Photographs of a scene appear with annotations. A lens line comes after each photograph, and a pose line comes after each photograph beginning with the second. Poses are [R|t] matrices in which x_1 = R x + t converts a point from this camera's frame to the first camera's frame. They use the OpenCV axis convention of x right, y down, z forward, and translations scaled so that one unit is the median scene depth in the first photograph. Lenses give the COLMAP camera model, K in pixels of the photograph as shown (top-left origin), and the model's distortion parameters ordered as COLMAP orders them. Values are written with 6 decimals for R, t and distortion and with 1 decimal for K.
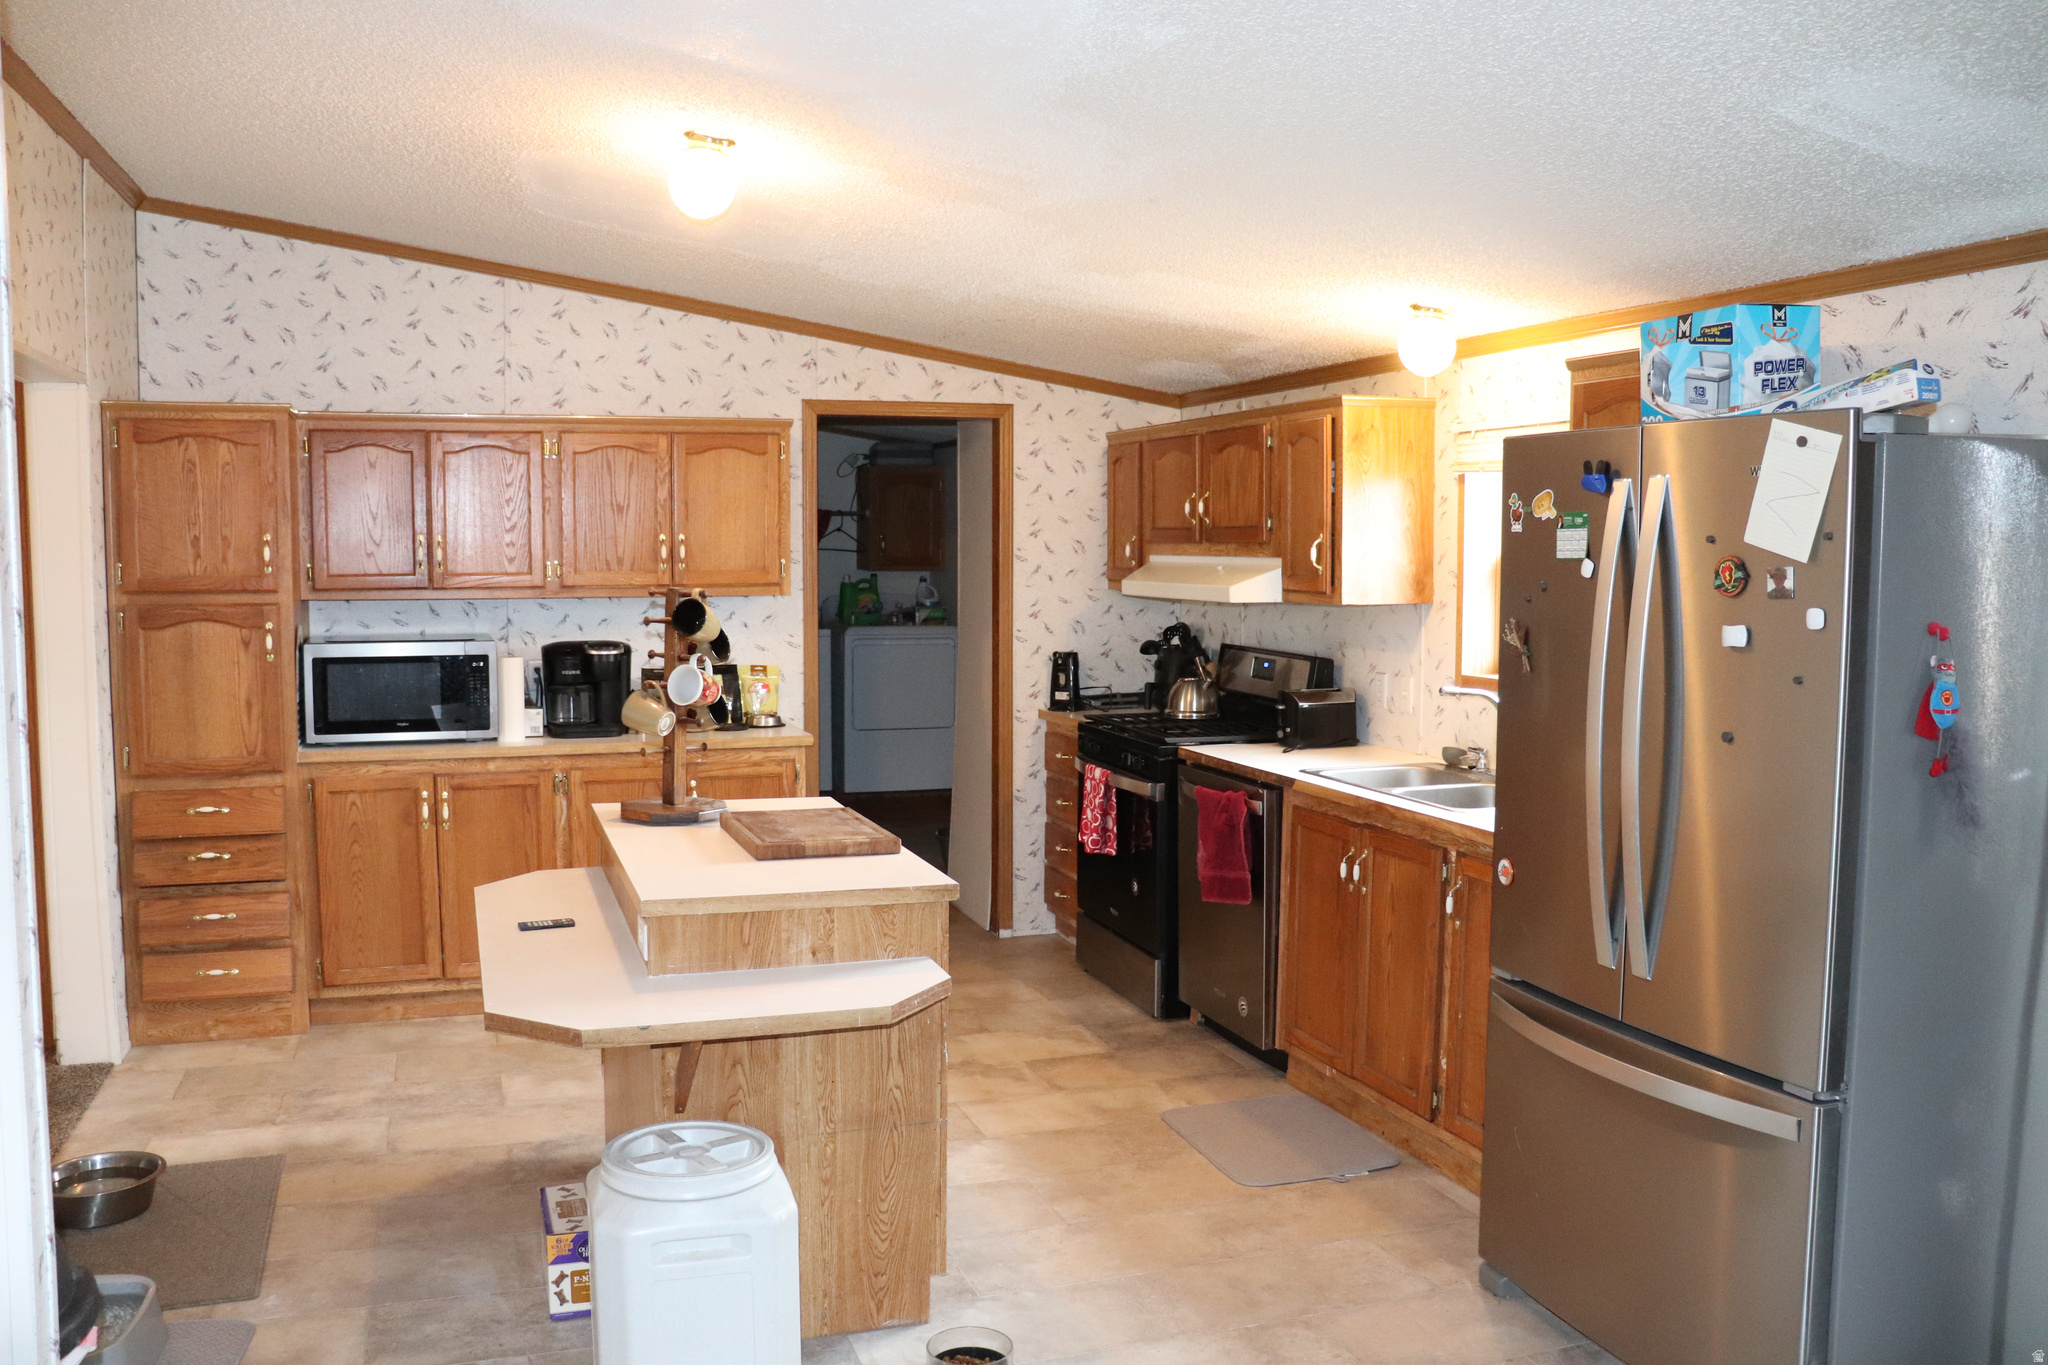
lens RADIAL K [[1689.1, 0, 1026.5], [0, 1689.1, 688.1], [0, 0, 1]] dist [-0.179333, 0.172670]
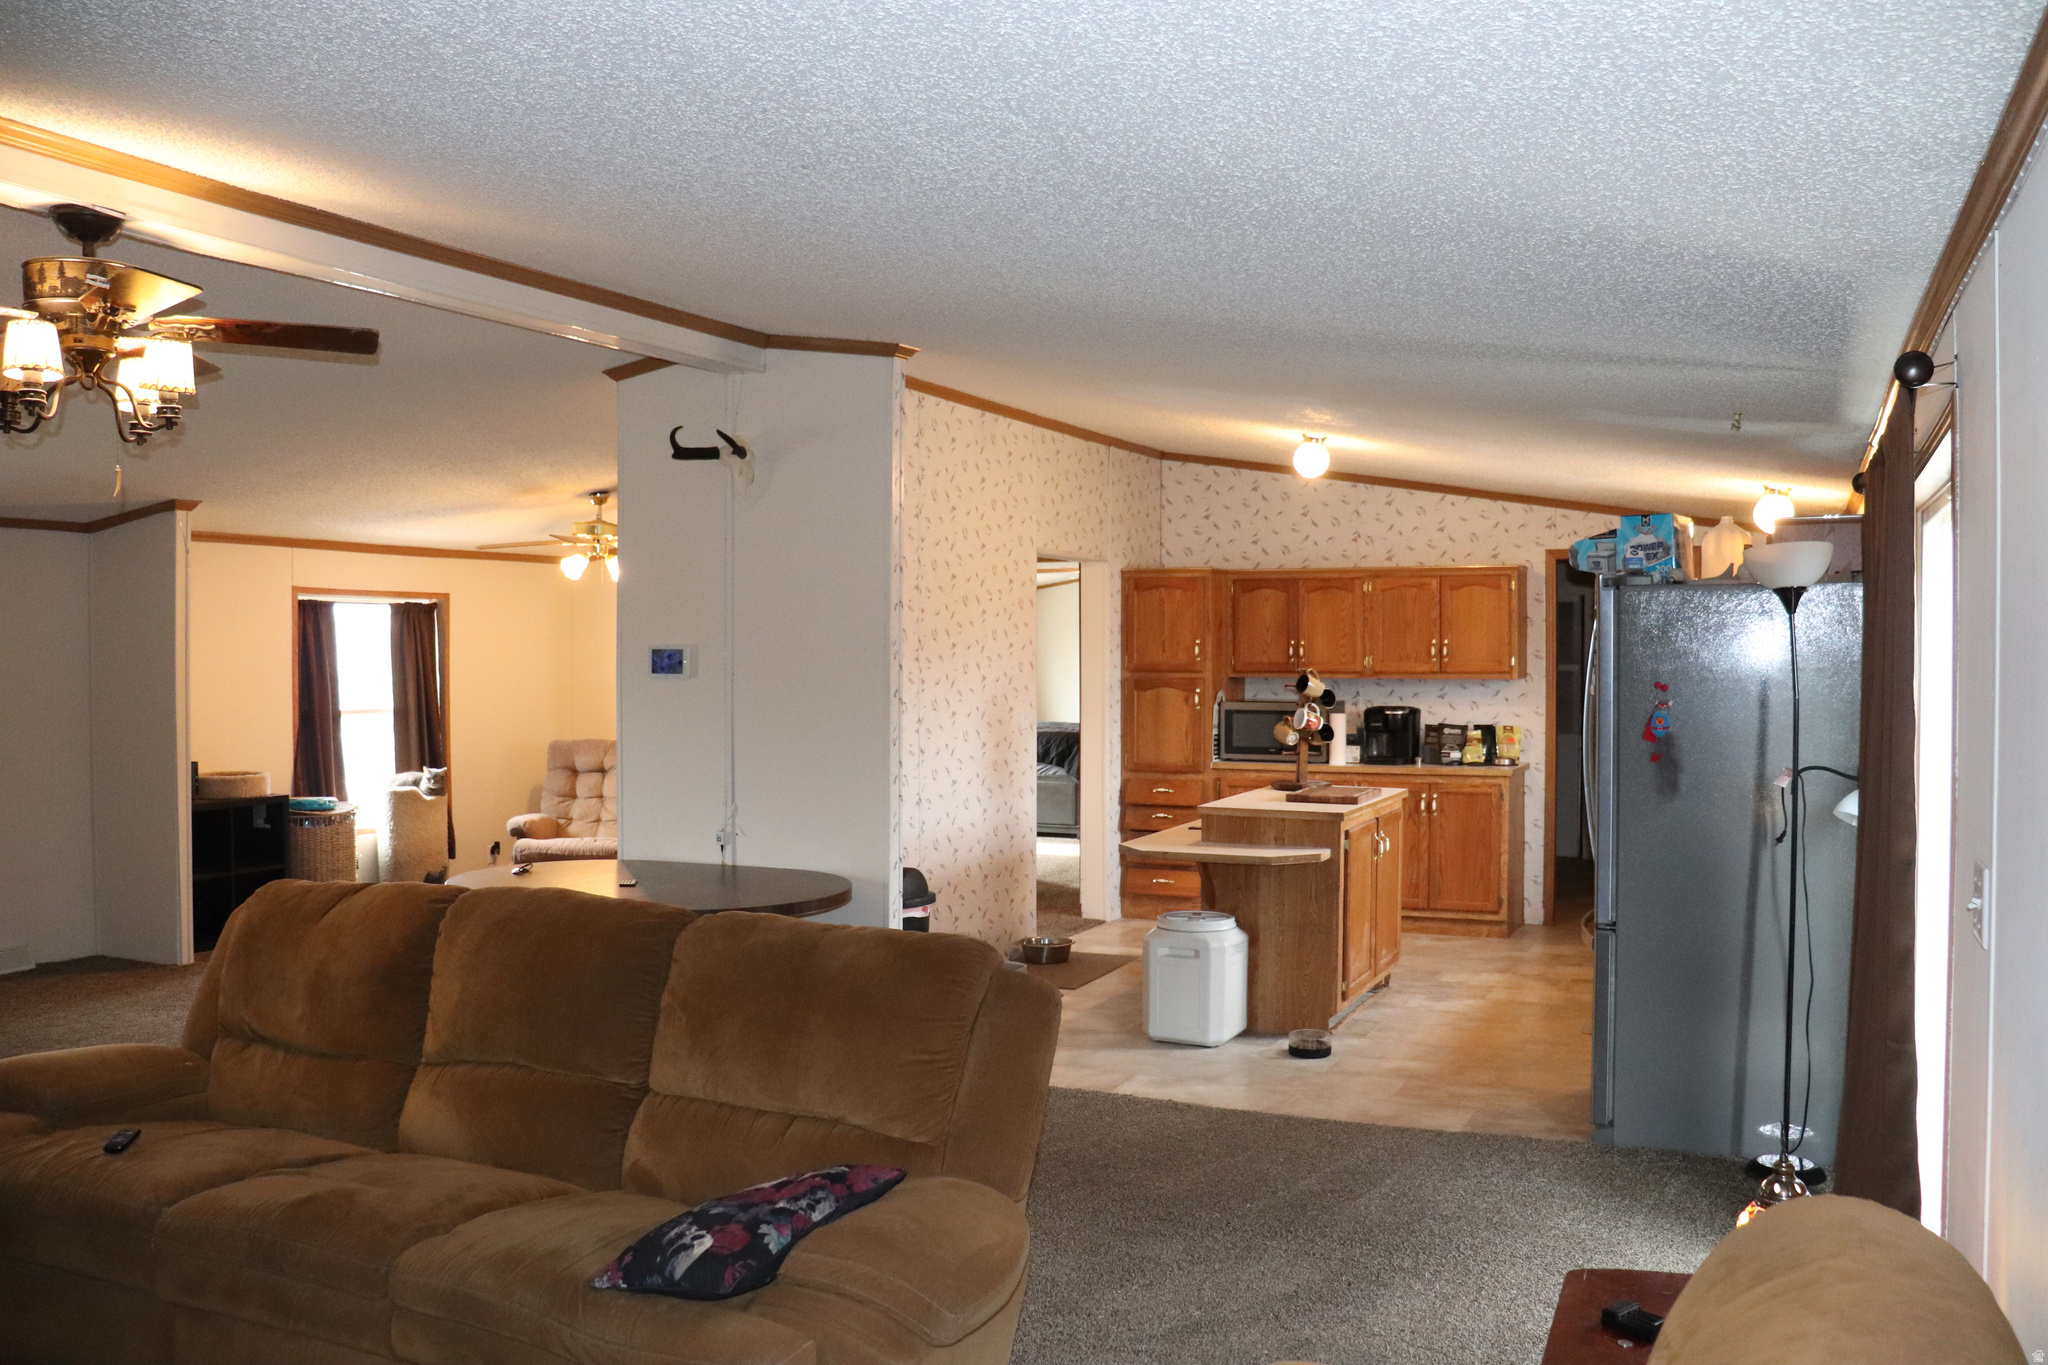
lens RADIAL K [[1677.3, 0, 1038.7], [0, 1677.3, 683.0], [0, 0, 1]] dist [-0.172917, 0.158033]
pose [[0.723055, 0.010781, -0.690706, 0.633263], [-0.055295, 0.997573, -0.042313, 0.038435], [0.688574, 0.068787, 0.721896, -0.417695]]
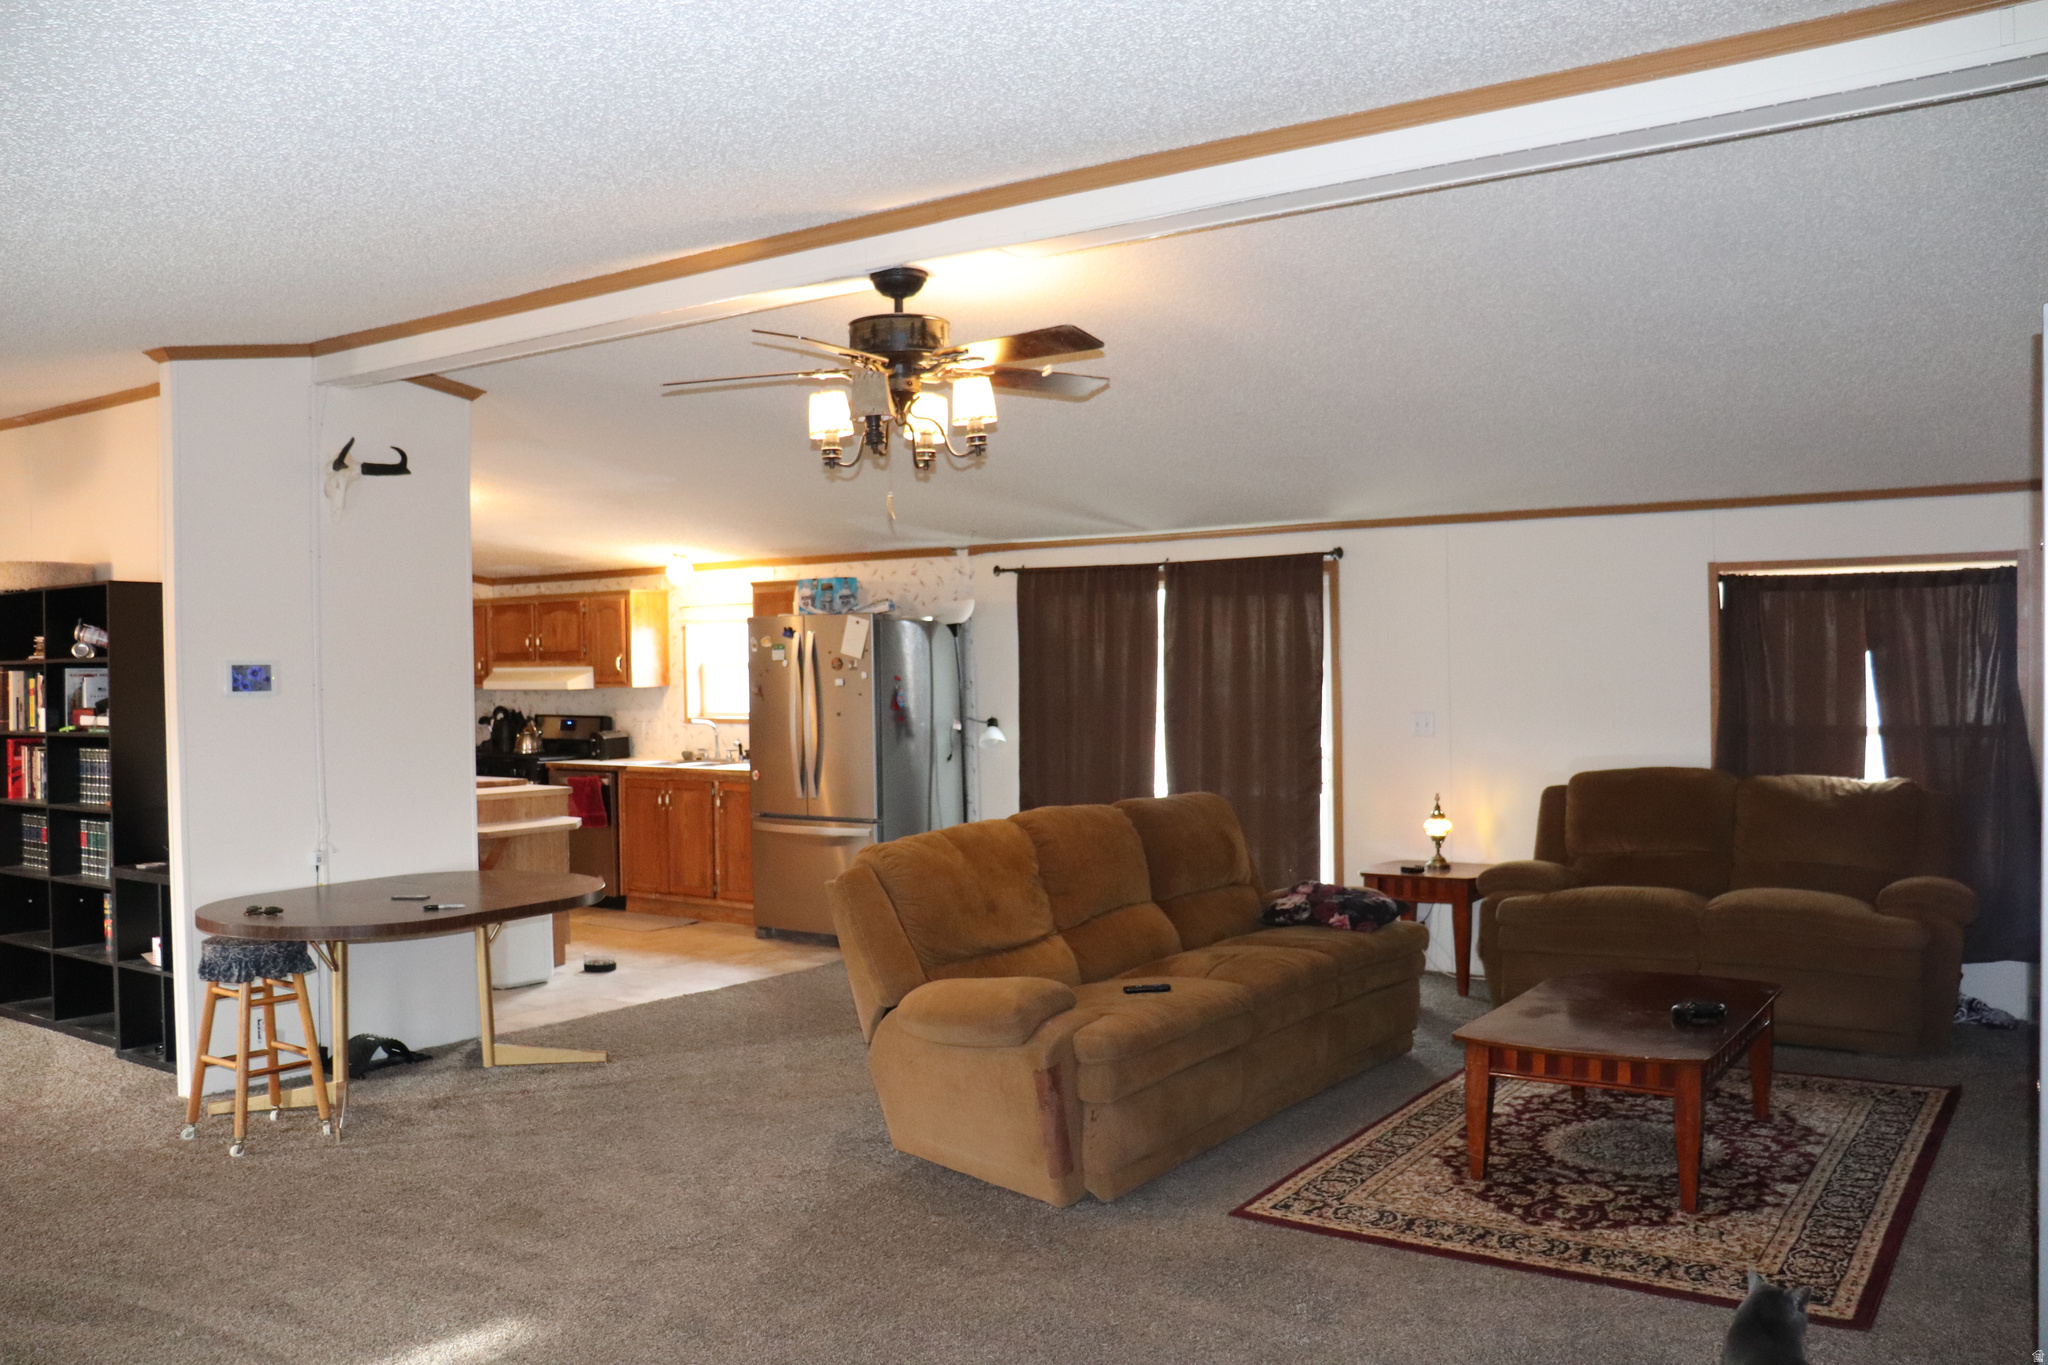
lens RADIAL K [[1672.9, 0, 1024.0], [0, 1672.9, 682.5], [0, 0, 1]] dist [-0.181299, 0.167614]
pose [[0.816457, -0.023395, 0.576932, -0.560668], [0.066197, 0.996383, -0.053275, 0.080817], [-0.573599, 0.081688, 0.815053, -0.904892]]
